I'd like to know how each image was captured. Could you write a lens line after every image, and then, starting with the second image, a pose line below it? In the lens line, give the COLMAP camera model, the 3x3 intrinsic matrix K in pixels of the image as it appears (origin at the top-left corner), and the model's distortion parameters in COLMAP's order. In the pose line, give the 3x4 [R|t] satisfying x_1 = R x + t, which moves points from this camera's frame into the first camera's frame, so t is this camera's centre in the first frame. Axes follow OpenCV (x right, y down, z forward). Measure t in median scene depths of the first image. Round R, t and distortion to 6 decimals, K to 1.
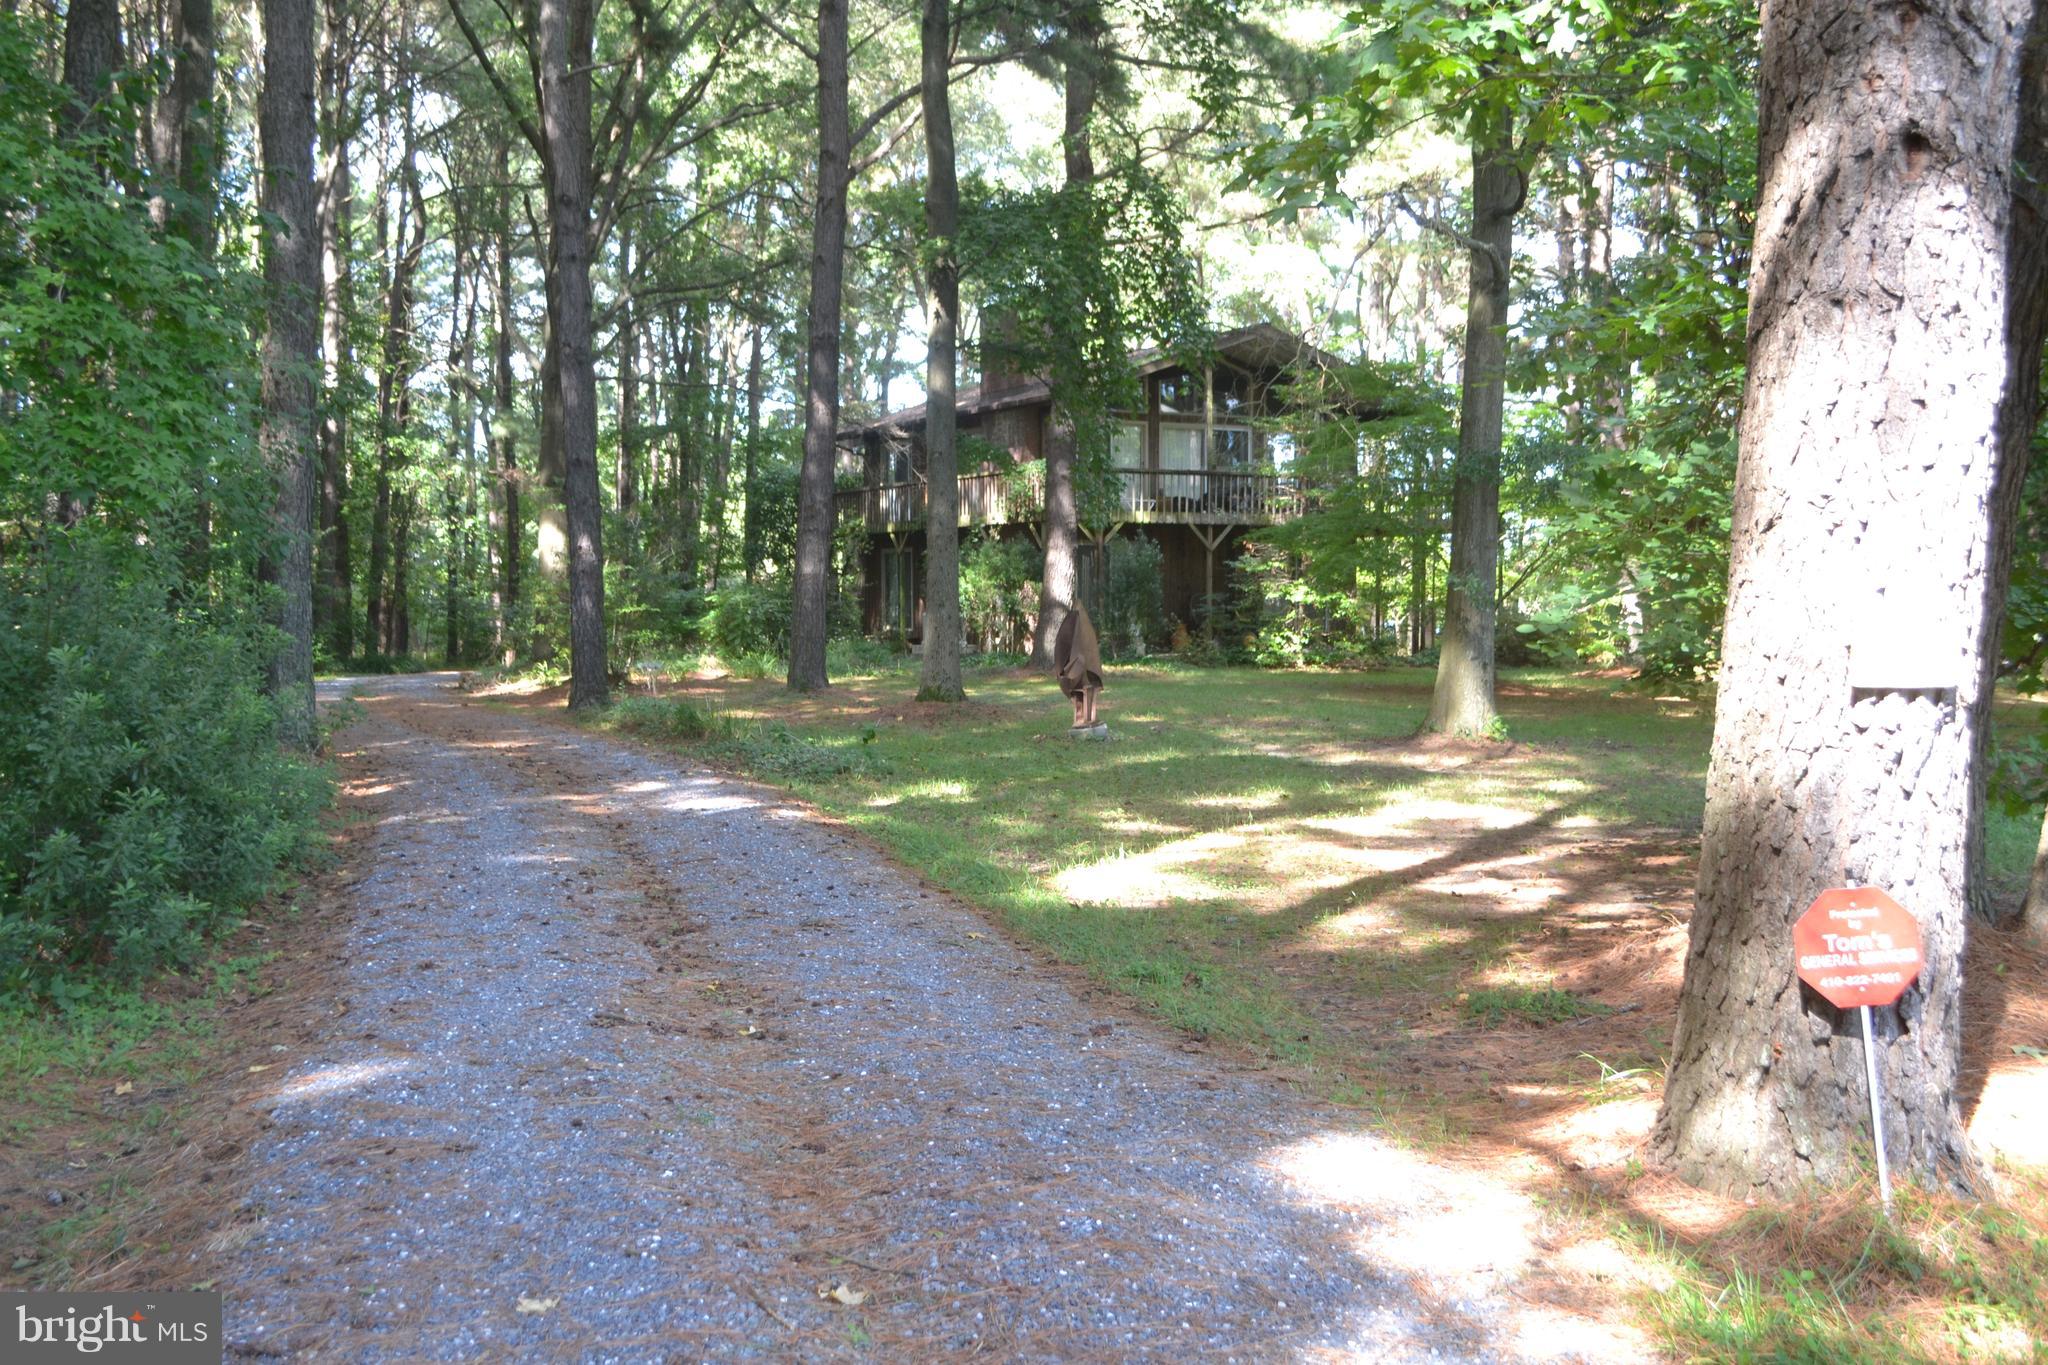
lens RADIAL K [[2097.1, 0, 1023.2], [0, 2097.1, 670.7], [0, 0, 1]] dist [0.046643, 0.000000]
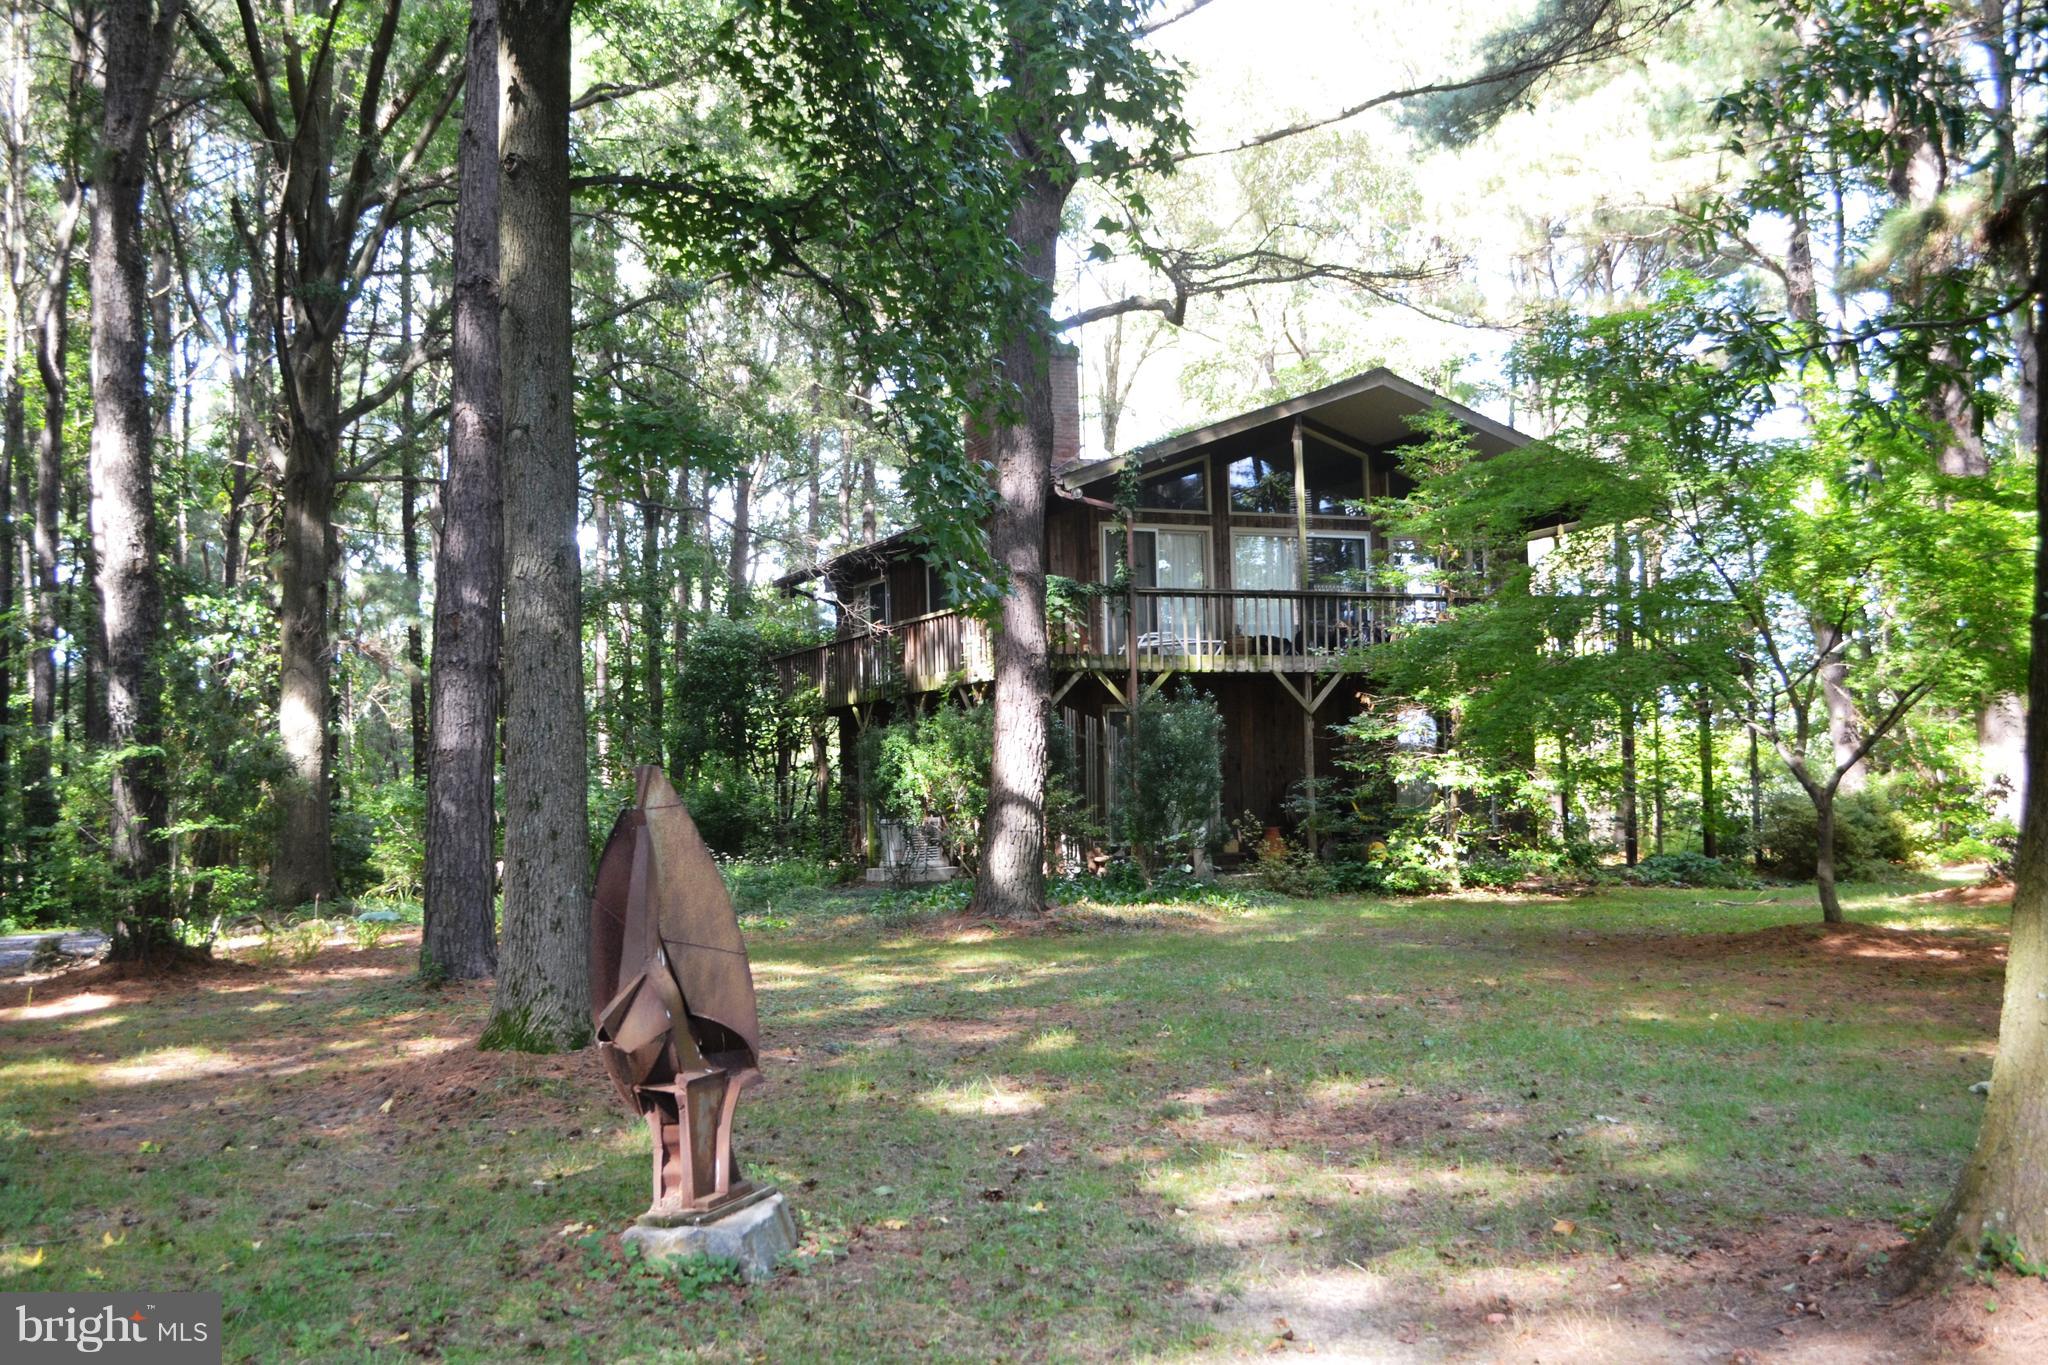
lens RADIAL K [[2097.1, 0, 1025.8], [0, 2097.1, 674.2], [0, 0, 1]] dist [0.046643, 0.000000]
pose [[0.997245, -0.028599, -0.068449, 0.048444], [0.021972, 0.995169, -0.095684, -0.009049], [0.070855, 0.093916, 0.993056, 0.360302]]
